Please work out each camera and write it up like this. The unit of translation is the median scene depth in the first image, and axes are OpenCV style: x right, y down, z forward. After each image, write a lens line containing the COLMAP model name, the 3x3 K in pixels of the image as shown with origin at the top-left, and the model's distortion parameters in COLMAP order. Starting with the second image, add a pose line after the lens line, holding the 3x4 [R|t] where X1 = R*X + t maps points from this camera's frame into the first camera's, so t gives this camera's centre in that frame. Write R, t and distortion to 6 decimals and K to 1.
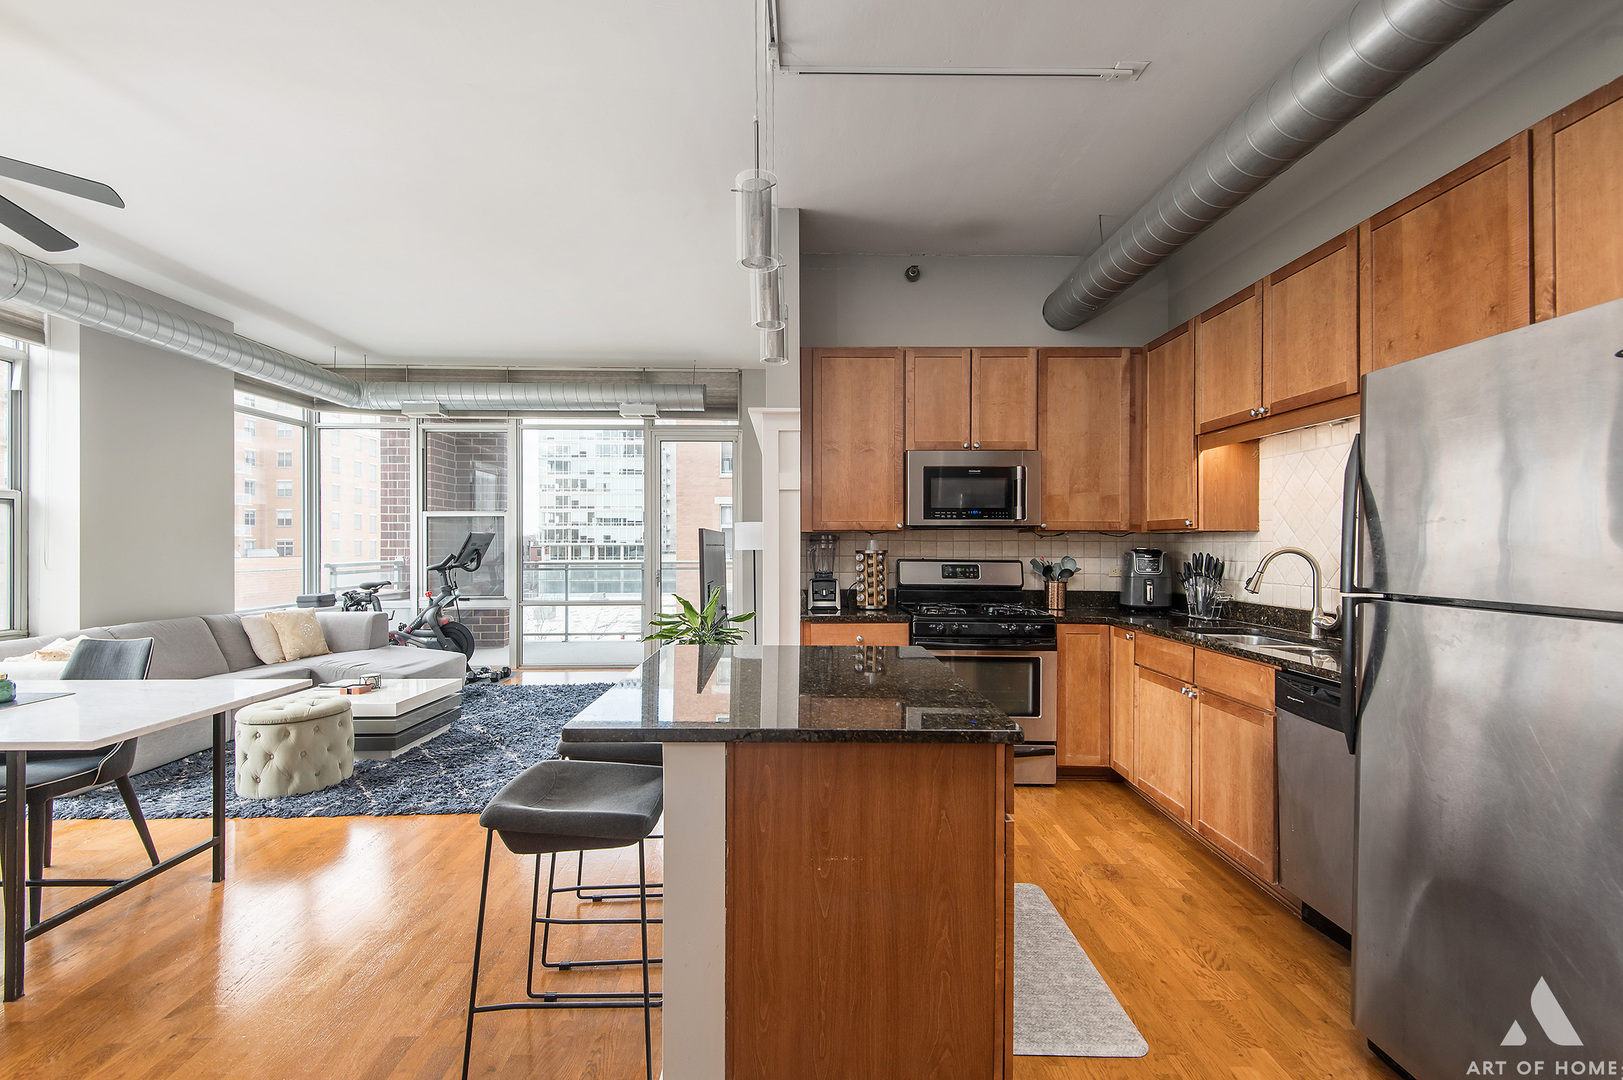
lens RADIAL K [[734.0, 0, 806.1], [0, 734.0, 540.1], [0, 0, 1]] dist [0.016416, -0.007719]
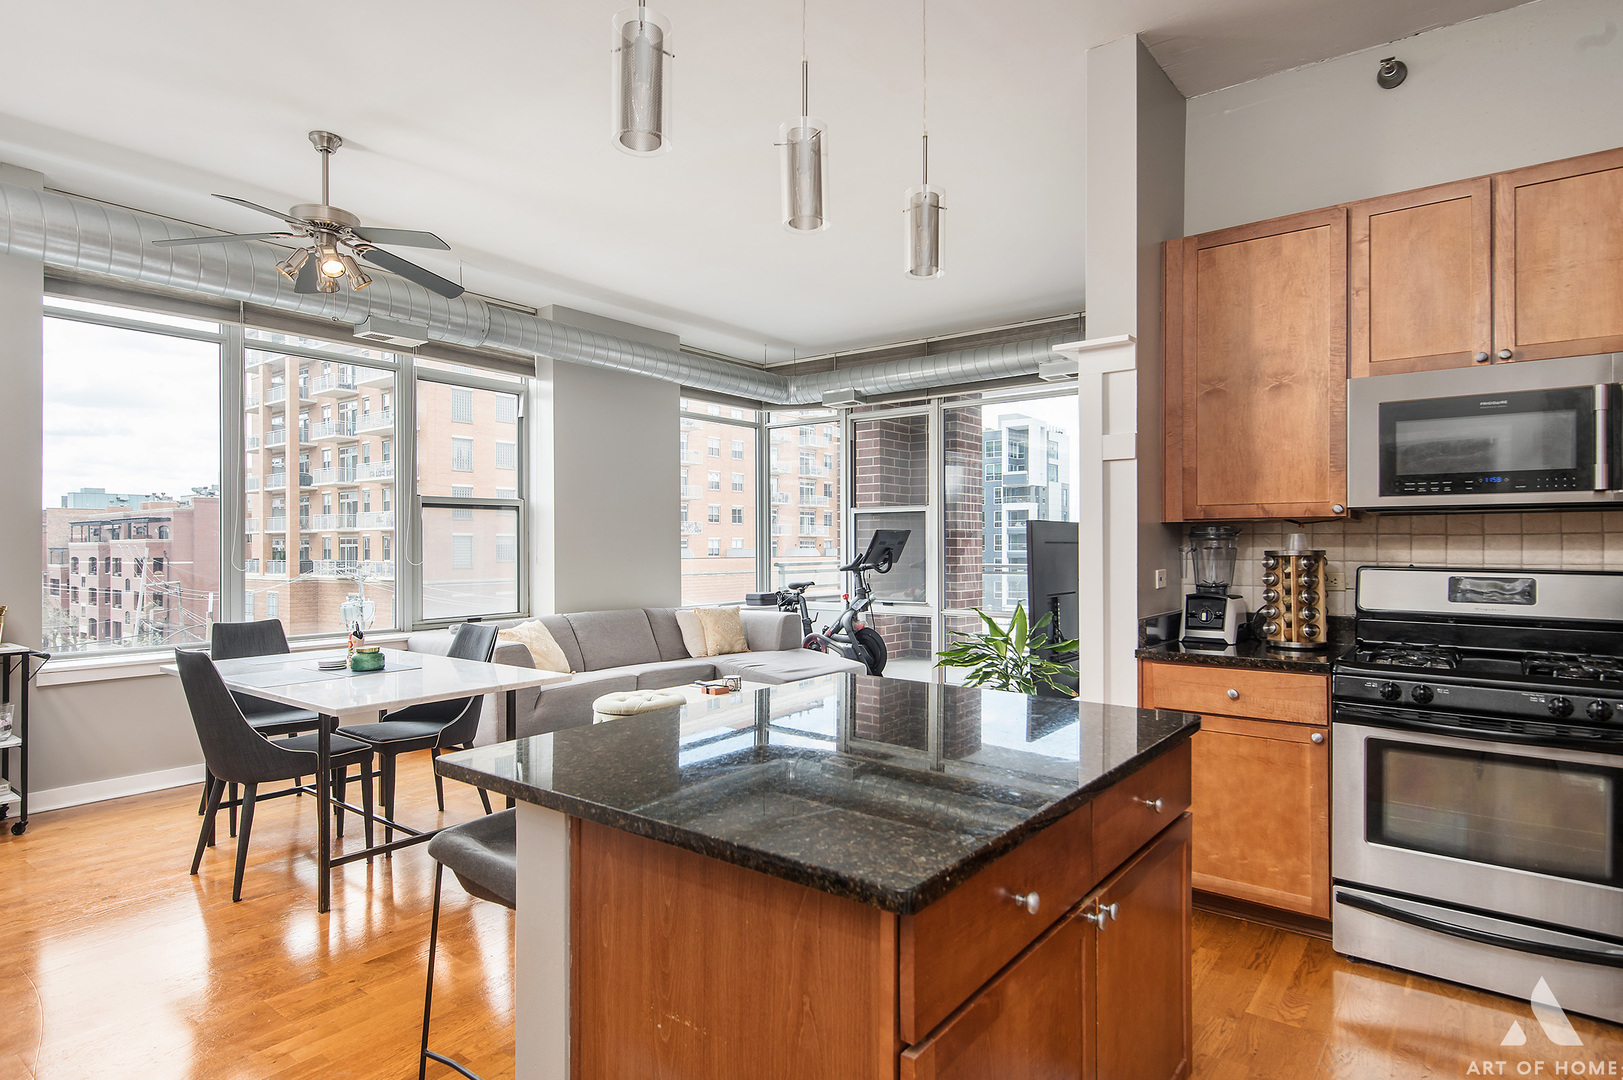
lens RADIAL K [[880.8, 0, 810.7], [0, 880.8, 542.2], [0, 0, 1]] dist [0.018614, -0.003582]
pose [[0.780468, -0.002469, -0.625191, 0.170435], [0.005131, 0.999984, 0.002457, 0.001966], [0.625175, -0.005125, 0.780468, 0.125296]]
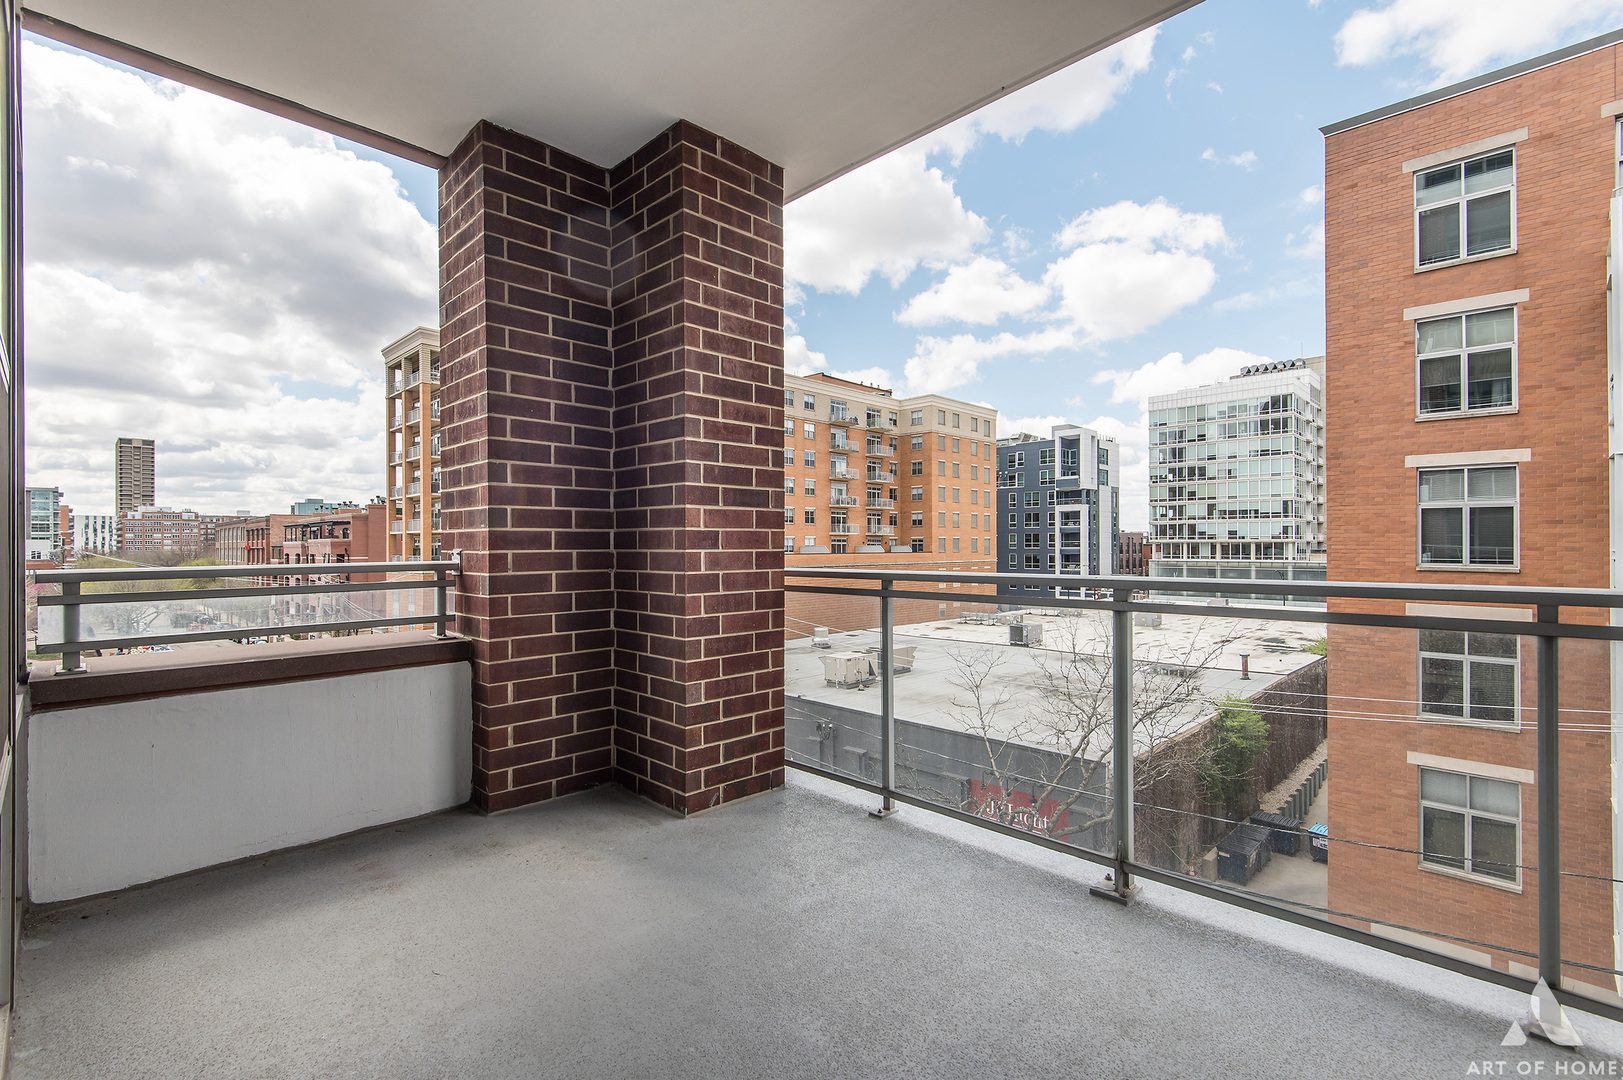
lens RADIAL K [[734.0, 0, 812.9], [0, 734.0, 542.8], [0, 0, 1]] dist [0.016416, -0.007719]
pose [[0.705151, -0.002205, -0.709054, -0.206547], [0.007138, 0.999967, 0.003989, 0.023363], [0.709022, -0.007874, 0.705143, 1.311281]]
